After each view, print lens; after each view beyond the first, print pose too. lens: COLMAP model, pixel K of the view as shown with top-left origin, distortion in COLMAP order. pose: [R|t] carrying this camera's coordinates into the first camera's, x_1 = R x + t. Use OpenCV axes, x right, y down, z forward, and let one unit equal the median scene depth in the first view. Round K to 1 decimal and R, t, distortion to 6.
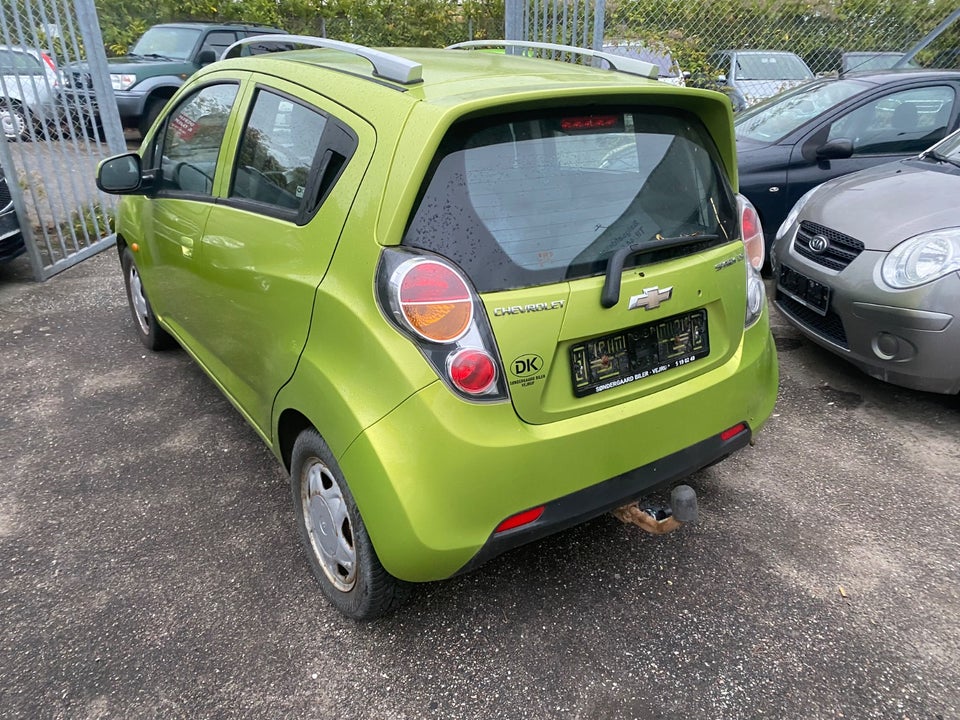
lens RADIAL K [[723.0, 0, 480.0], [0, 723.0, 360.0], [0, 0, 1]] dist [0.011824, -0.002126]
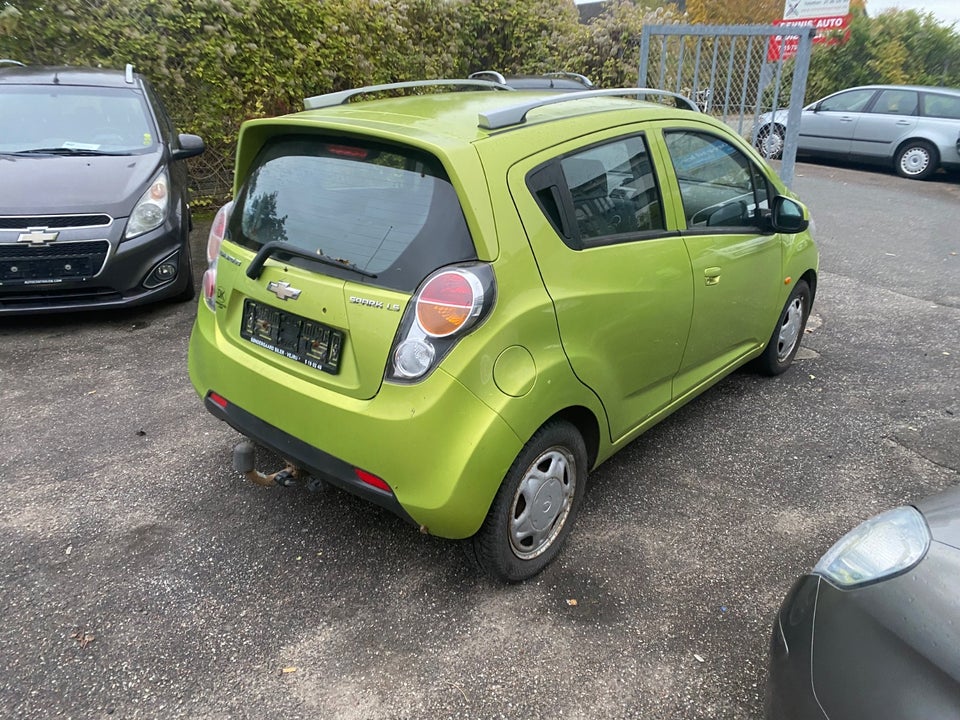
lens RADIAL K [[723.0, 0, 480.0], [0, 723.0, 360.0], [0, 0, 1]] dist [0.011824, -0.002126]
pose [[0.256924, 0.348822, -0.901284, 1.357633], [-0.402797, 0.886378, 0.228229, -0.364841], [0.878490, 0.304397, 0.368236, 0.815839]]
